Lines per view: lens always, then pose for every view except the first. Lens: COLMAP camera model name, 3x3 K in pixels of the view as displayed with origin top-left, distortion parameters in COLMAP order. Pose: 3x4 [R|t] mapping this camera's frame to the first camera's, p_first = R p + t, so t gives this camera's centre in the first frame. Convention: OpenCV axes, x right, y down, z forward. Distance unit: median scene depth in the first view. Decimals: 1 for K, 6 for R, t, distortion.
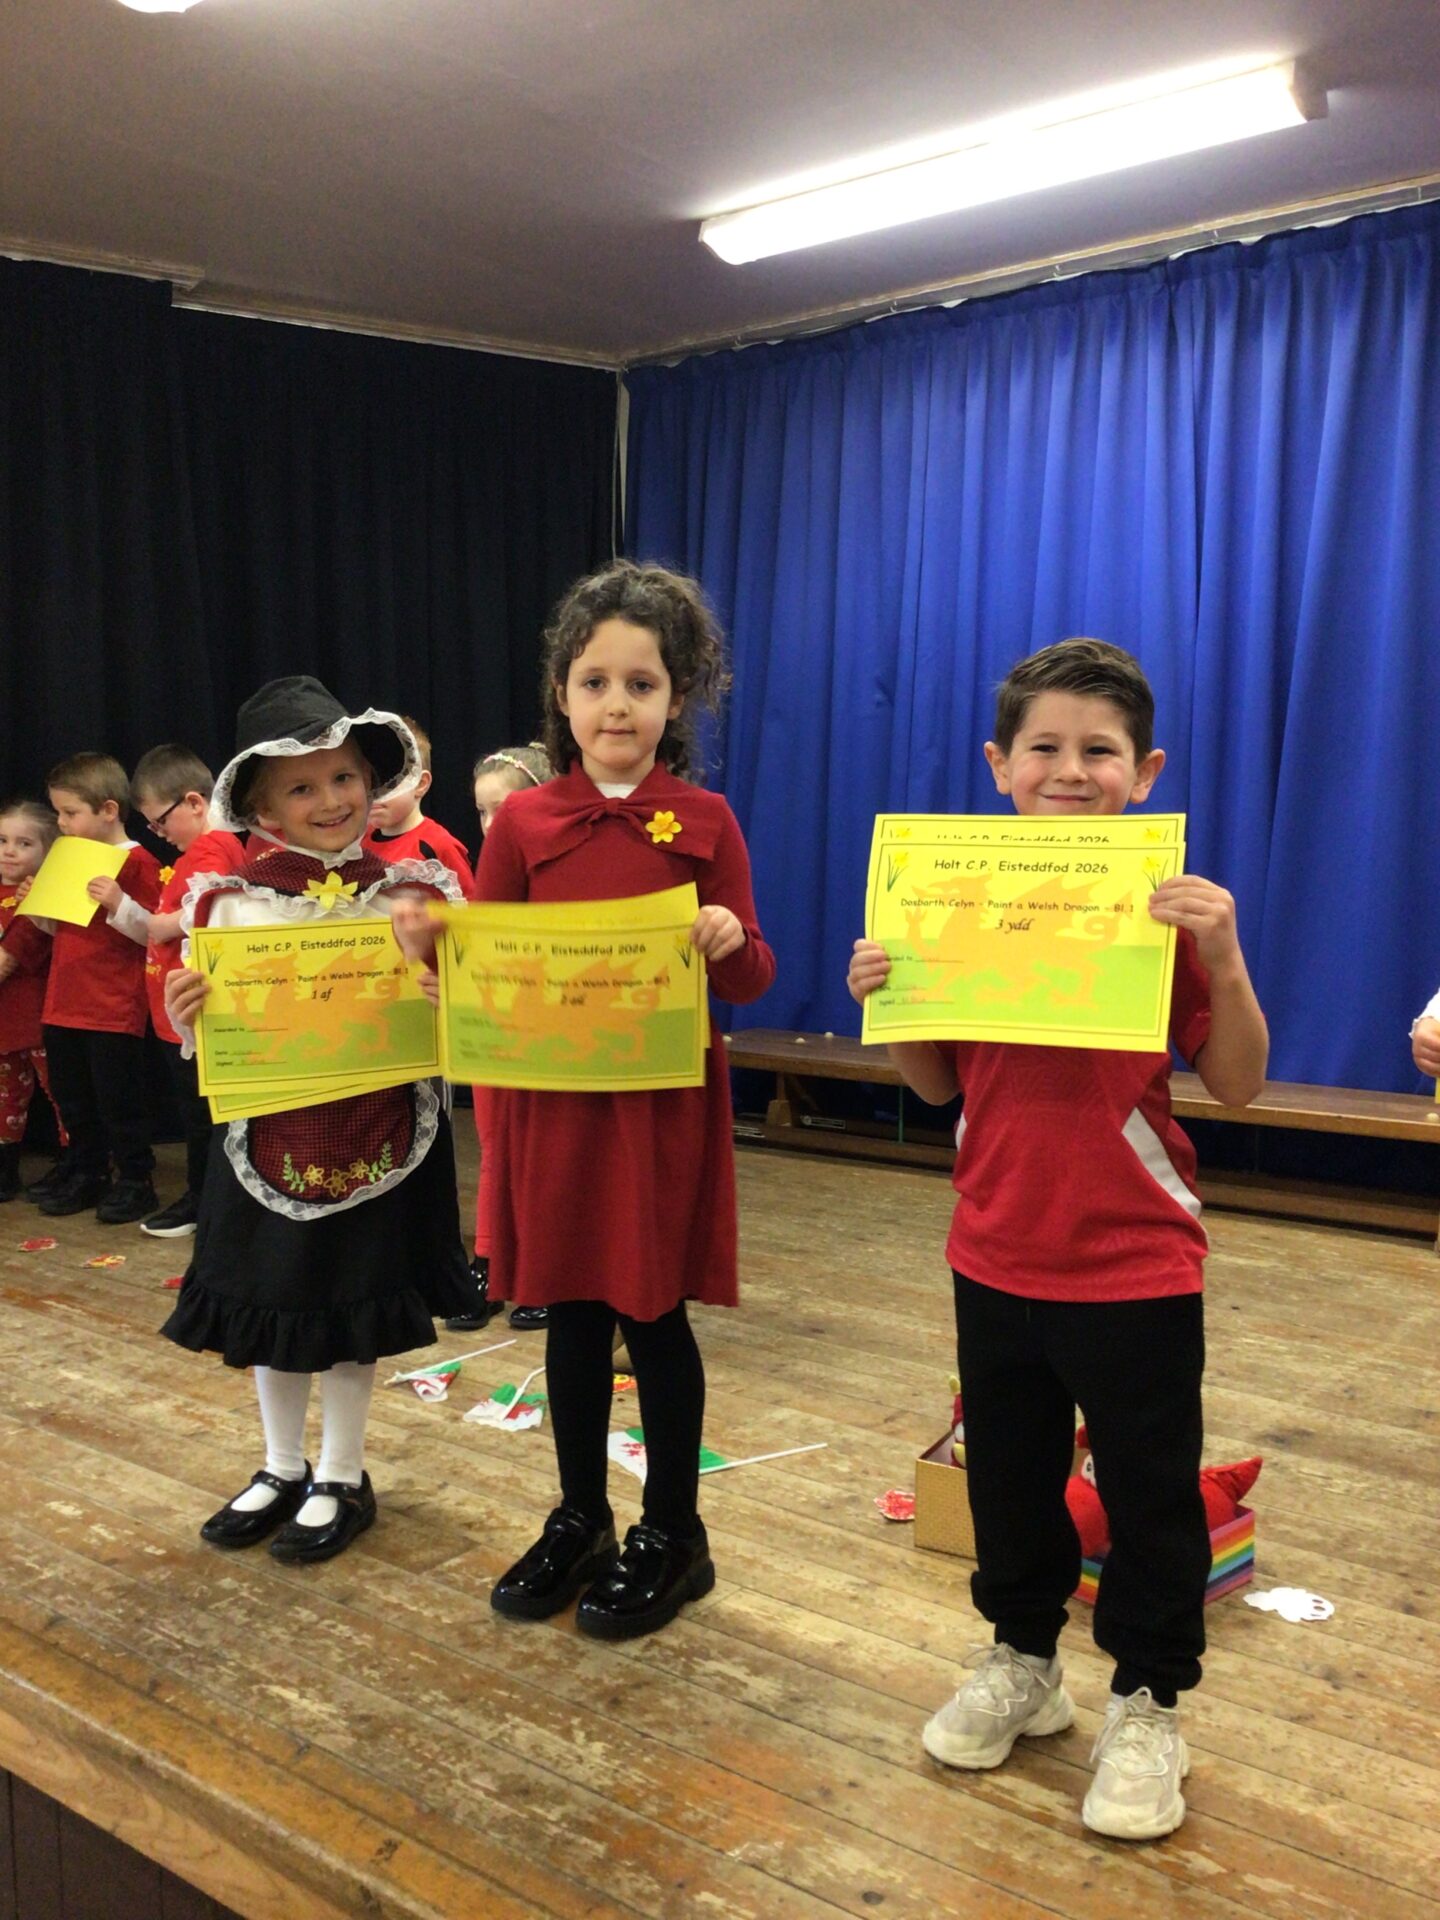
lens RADIAL K [[1713.3, 0, 710.2], [0, 1713.3, 975.5], [0, 0, 1]] dist [0.087175, -0.159513]
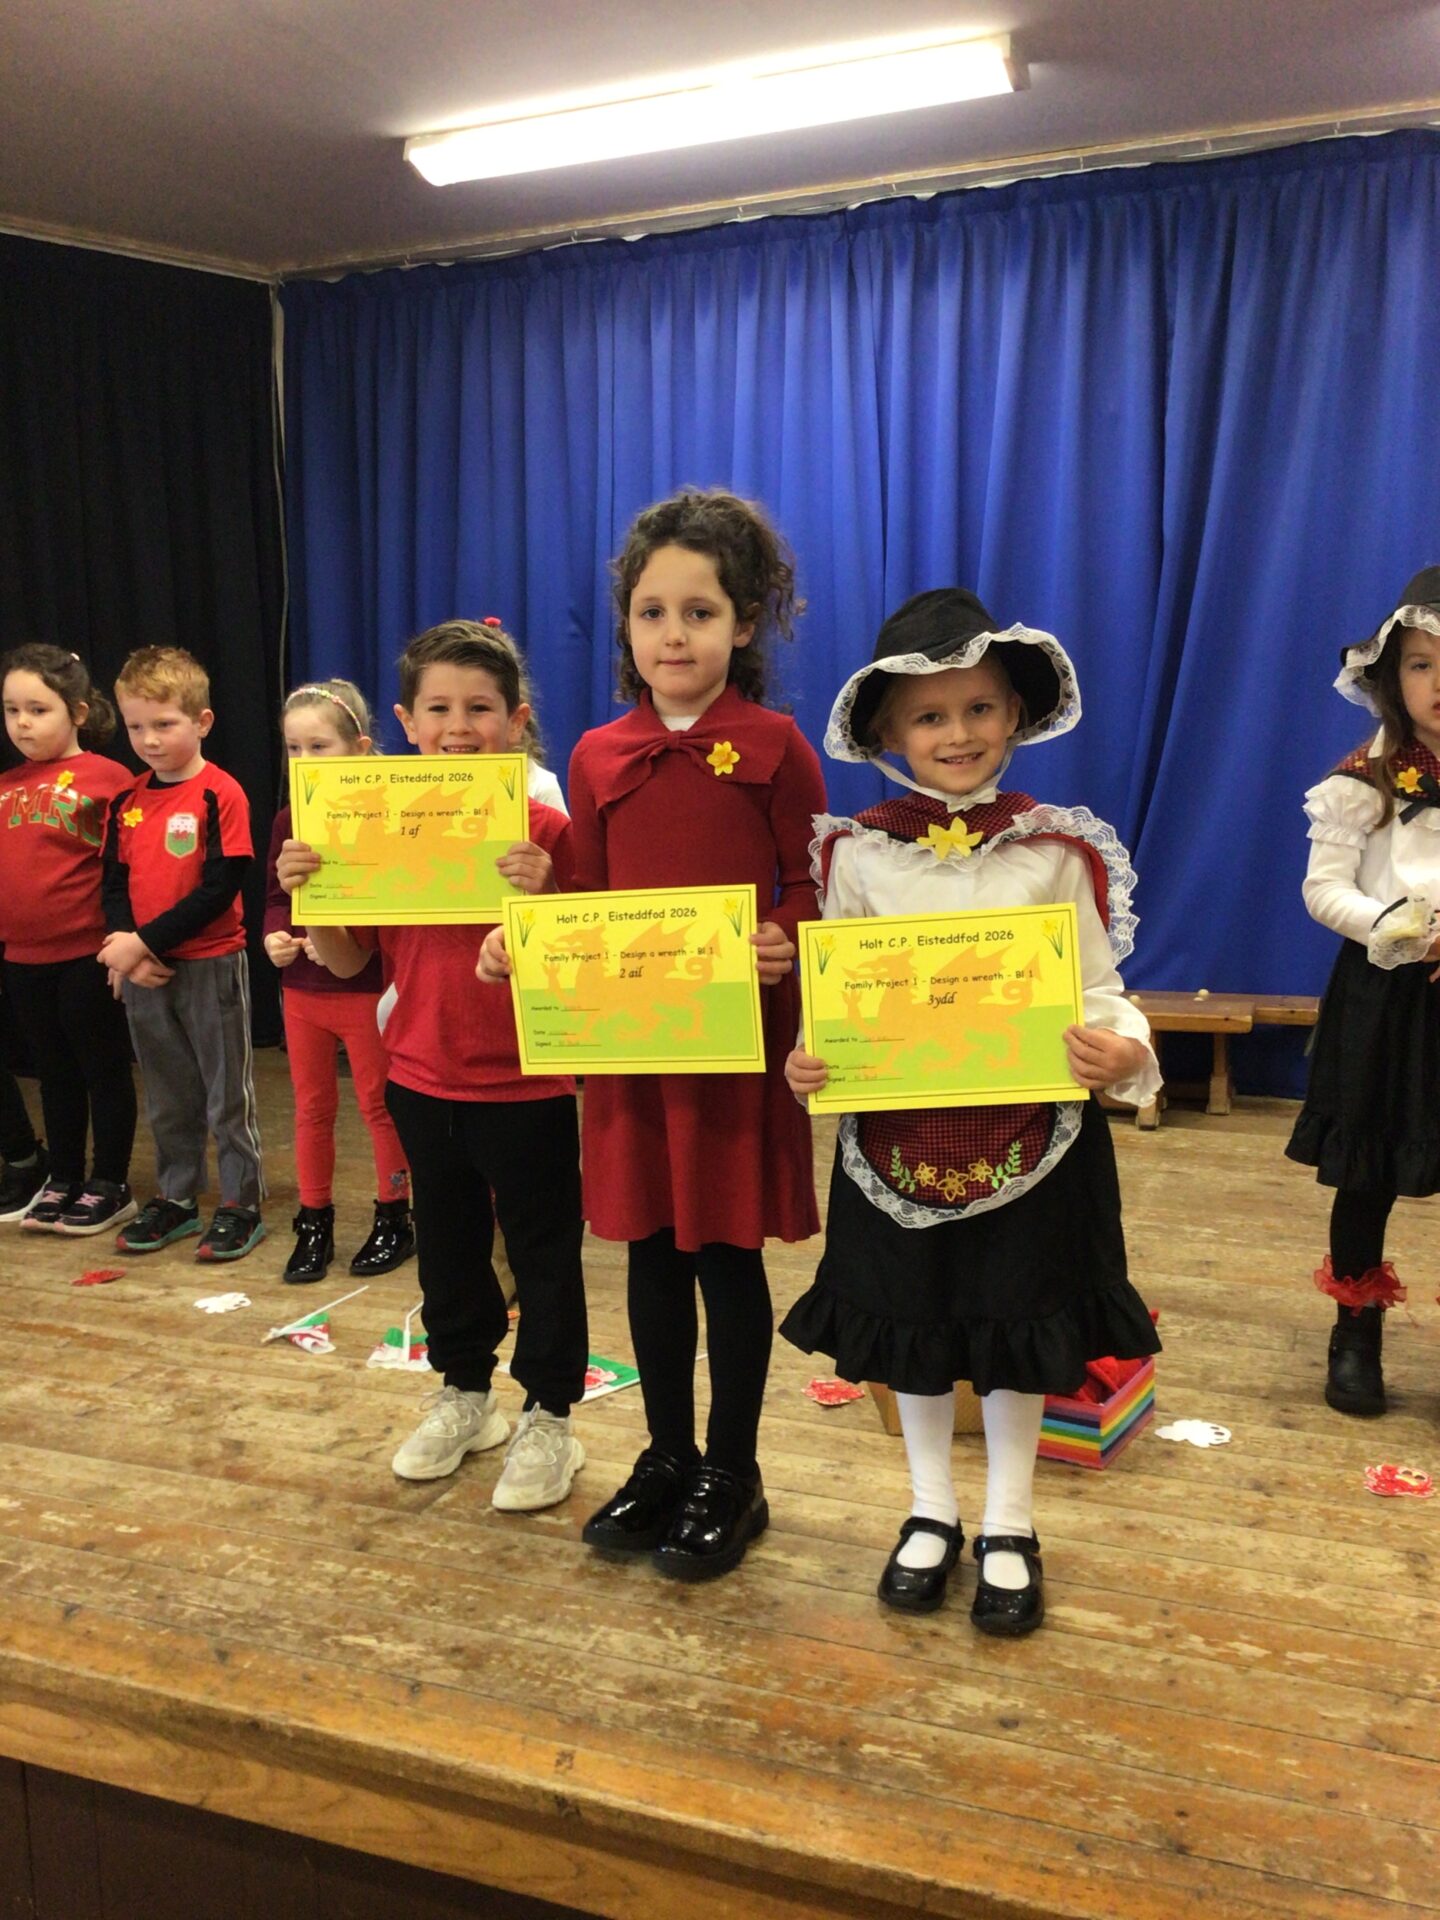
lens RADIAL K [[1713.3, 0, 706.2], [0, 1713.3, 975.9], [0, 0, 1]] dist [0.087175, -0.159513]
pose [[0.962598, -0.055576, 0.265174, -0.231419], [0.043874, 0.997792, 0.049855, -0.010611], [-0.267359, -0.036356, 0.962911, -0.008383]]
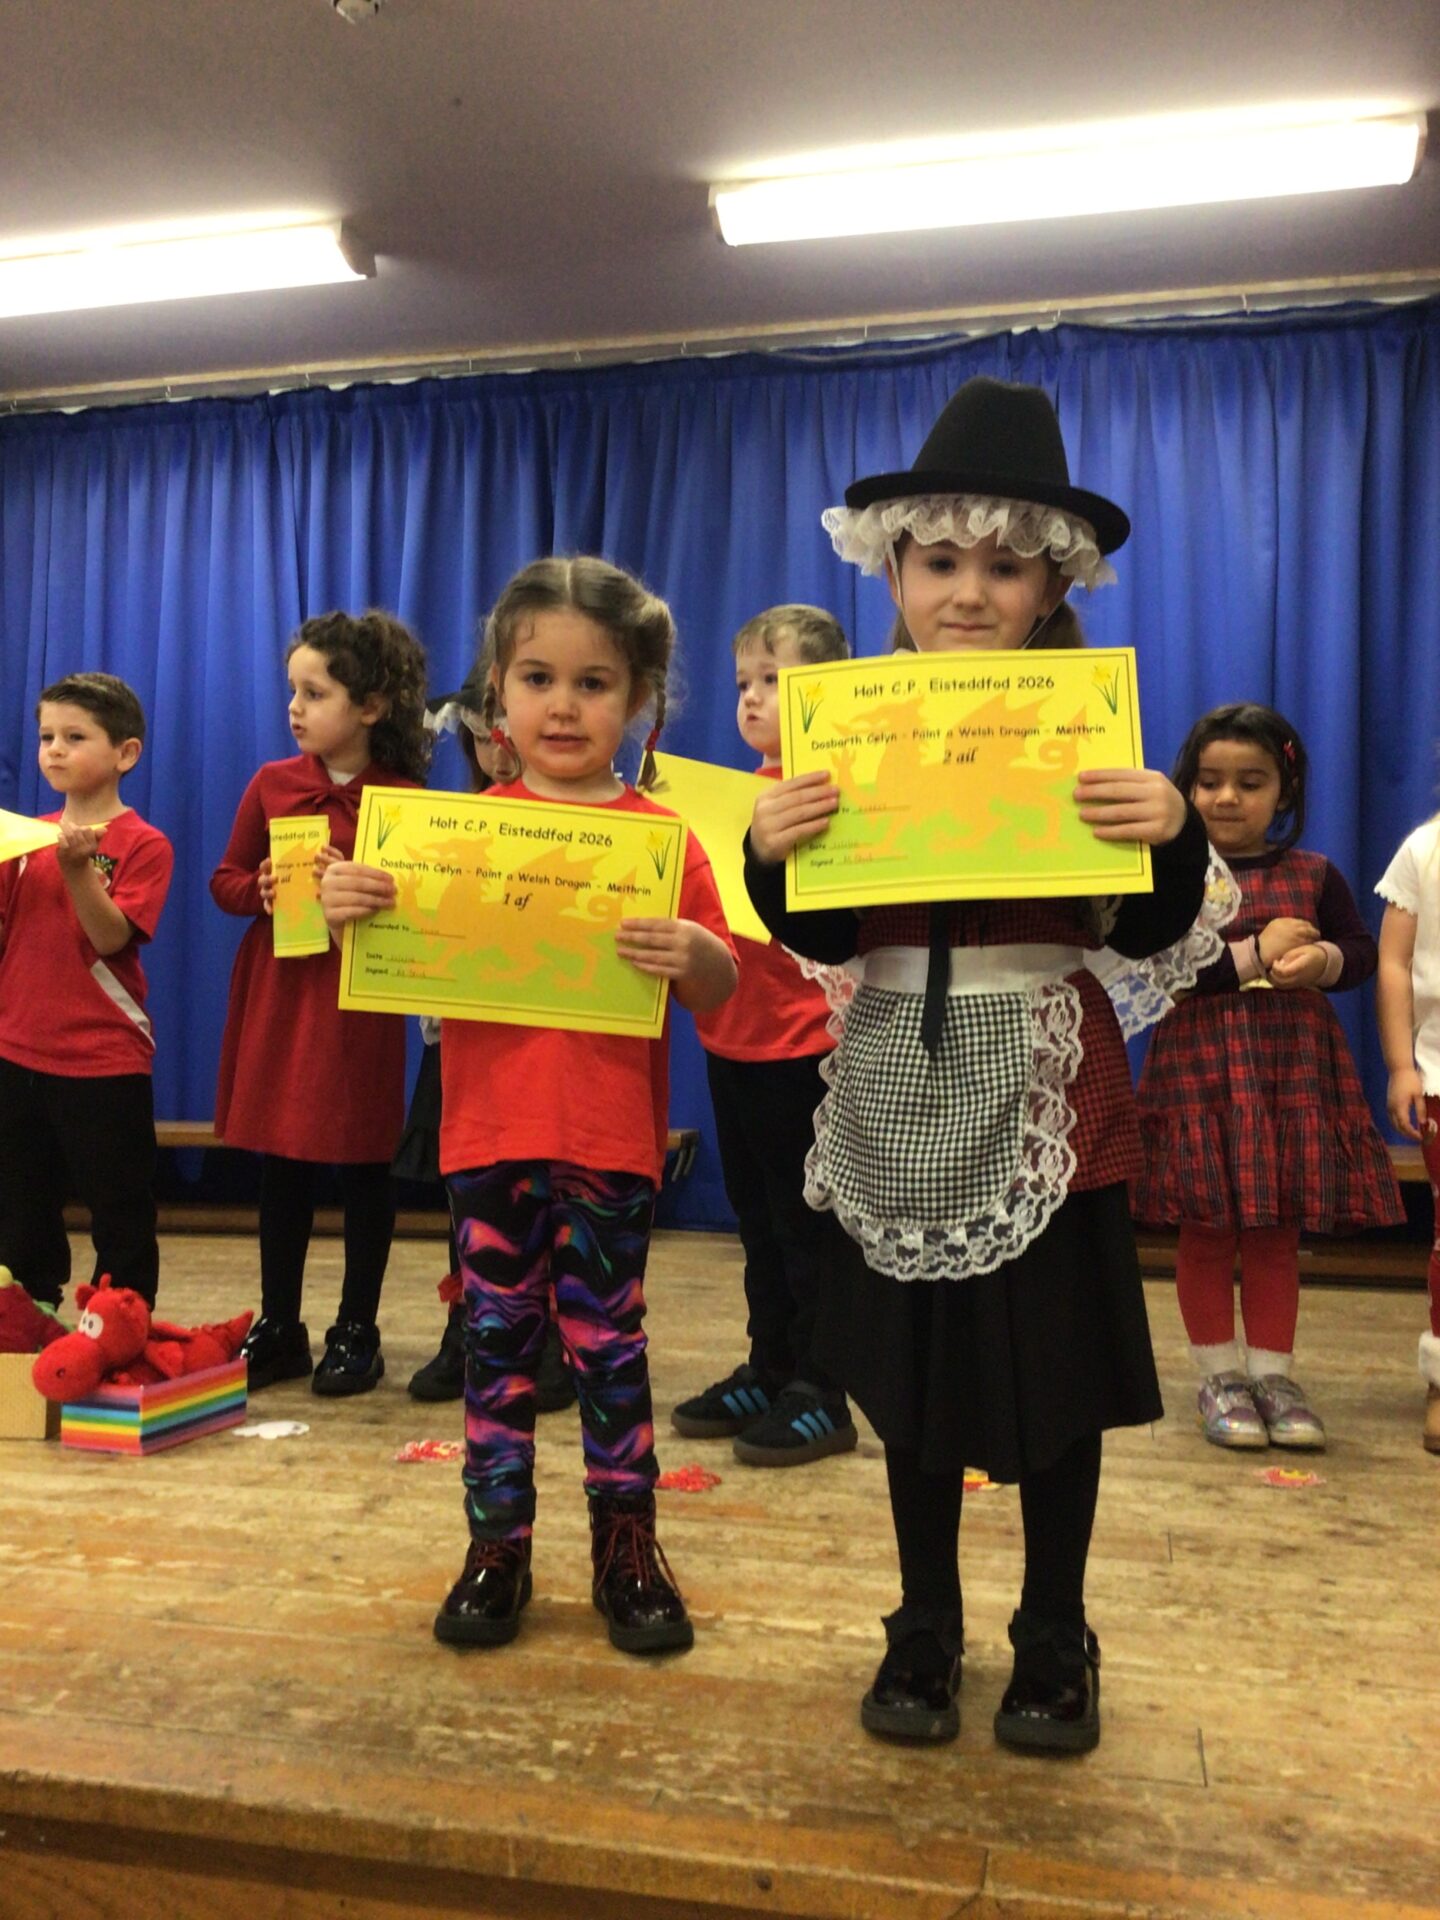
lens RADIAL K [[1713.3, 0, 709.6], [0, 1713.3, 970.5], [0, 0, 1]] dist [0.087175, -0.159513]
pose [[0.905092, 0.009045, 0.425119, 0.093197], [0.040321, 0.993443, -0.106983, 0.169063], [-0.423299, 0.113971, 0.898793, -0.165955]]
